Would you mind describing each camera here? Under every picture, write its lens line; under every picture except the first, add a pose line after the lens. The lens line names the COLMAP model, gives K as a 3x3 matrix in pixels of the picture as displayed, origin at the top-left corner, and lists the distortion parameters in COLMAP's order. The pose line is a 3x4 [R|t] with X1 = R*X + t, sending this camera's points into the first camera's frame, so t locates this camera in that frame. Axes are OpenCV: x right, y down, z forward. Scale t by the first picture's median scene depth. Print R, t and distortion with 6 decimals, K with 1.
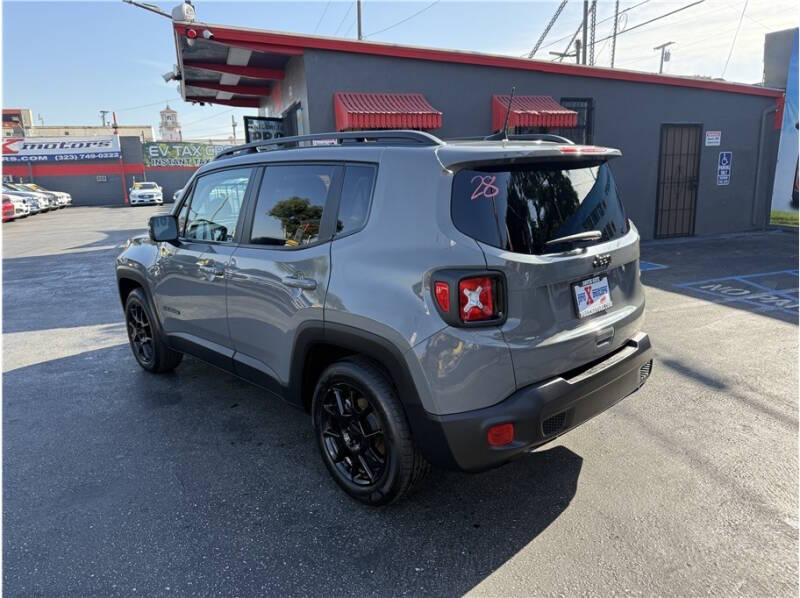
lens RADIAL K [[562.9, 0, 402.9], [0, 562.9, 302.3], [0, 0, 1]] dist [0.020644, -0.020903]
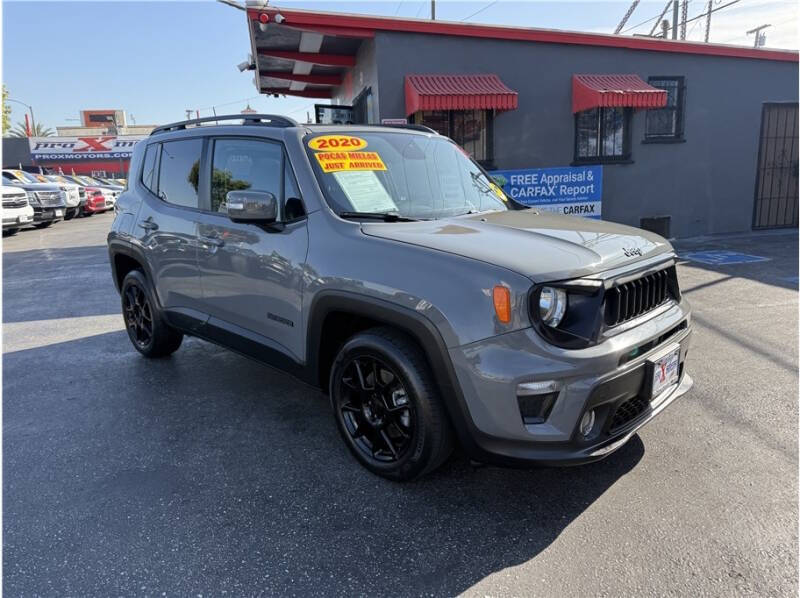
lens RADIAL K [[562.9, 0, 403.6], [0, 562.9, 293.9], [0, 0, 1]] dist [0.020644, -0.020903]
pose [[0.992667, 0.019927, -0.119226, -0.003014], [-0.020759, 0.999768, -0.005741, 0.016874], [0.119084, 0.008174, 0.992851, 0.076597]]
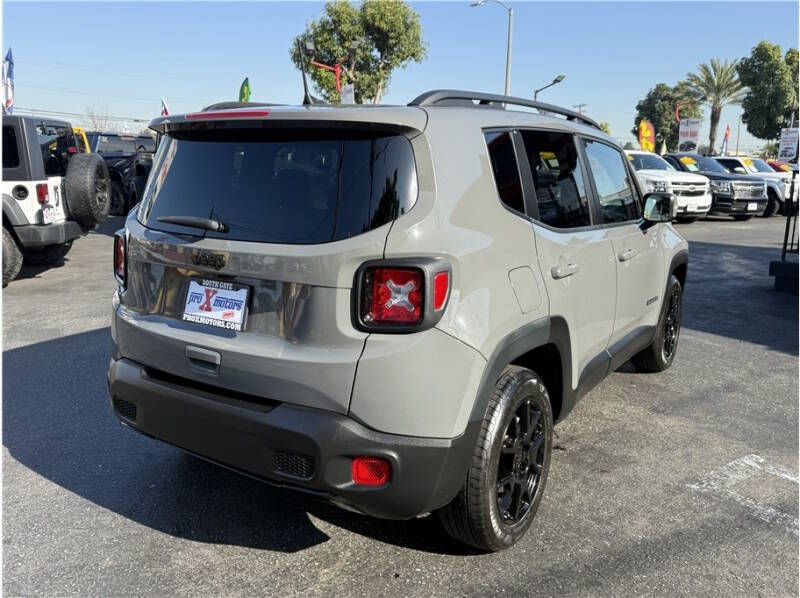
lens RADIAL K [[656.6, 0, 395.1], [0, 656.6, 300.0], [0, 0, 1]] dist [0.055383, -0.078044]
pose [[0.222863, 0.225226, -0.948475, 0.699645], [-0.239005, 0.955874, 0.170824, -0.128504], [0.945097, 0.188620, 0.266859, 0.558615]]
